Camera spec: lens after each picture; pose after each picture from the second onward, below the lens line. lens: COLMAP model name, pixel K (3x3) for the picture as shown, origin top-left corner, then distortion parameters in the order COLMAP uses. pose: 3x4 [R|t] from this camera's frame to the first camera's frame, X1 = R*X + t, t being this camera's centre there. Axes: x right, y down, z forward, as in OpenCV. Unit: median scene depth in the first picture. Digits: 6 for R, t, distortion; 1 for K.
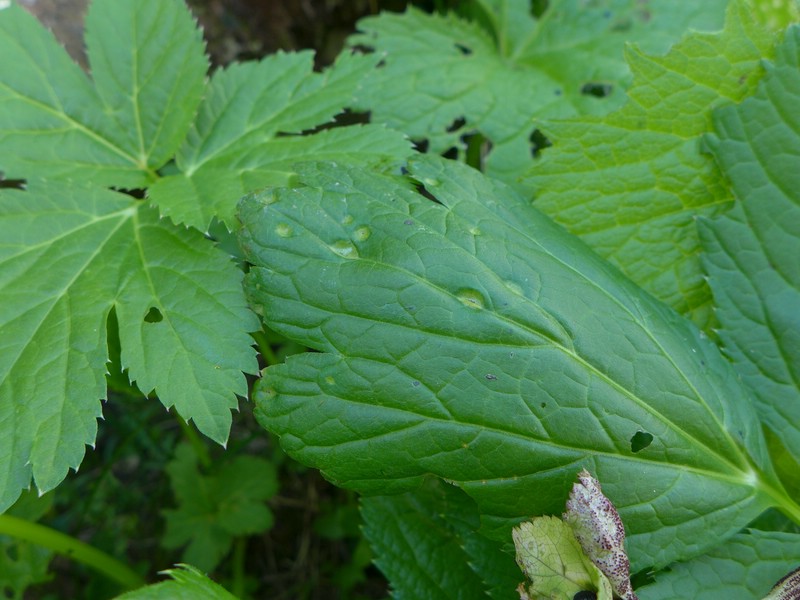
lens RADIAL K [[560.4, 0, 397.4], [0, 560.4, 297.5], [0, 0, 1]] dist [-0.001187, -0.000283]
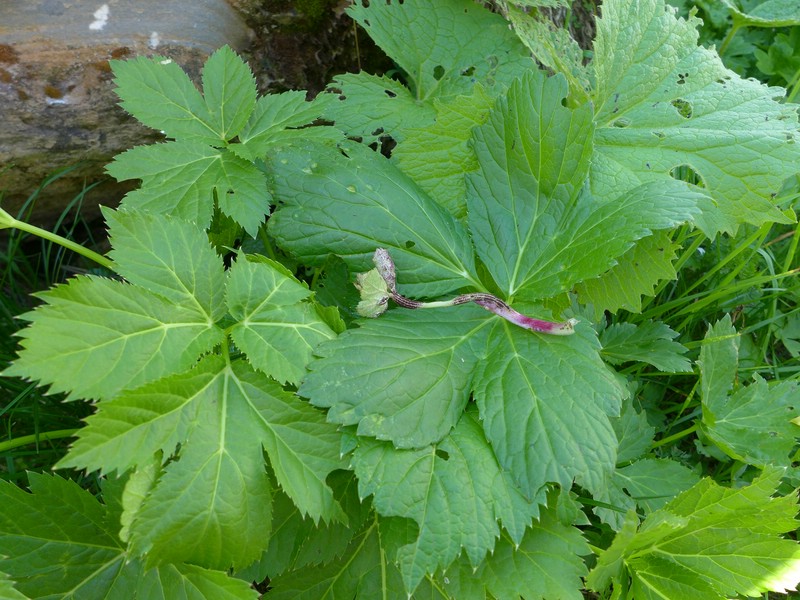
lens RADIAL K [[560.4, 0, 403.2], [0, 560.4, 302.0], [0, 0, 1]] dist [-0.001187, -0.000283]
pose [[0.997539, 0.069797, -0.006606, 0.399909], [-0.070003, 0.996771, -0.039328, 0.580721], [0.003840, 0.039694, 0.999205, -1.525944]]
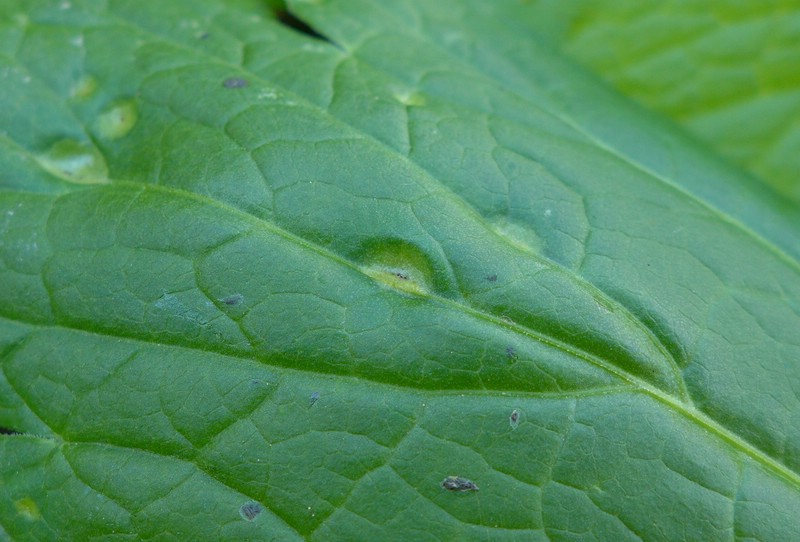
lens RADIAL K [[705.2, 0, 397.1], [0, 705.2, 315.6], [0, 0, 1]] dist [-0.014545, -0.009211]
pose [[0.998325, -0.049125, -0.030561, 0.137374], [0.049193, 0.998788, 0.001480, 0.030686], [0.030452, -0.002981, 0.999532, 0.516187]]
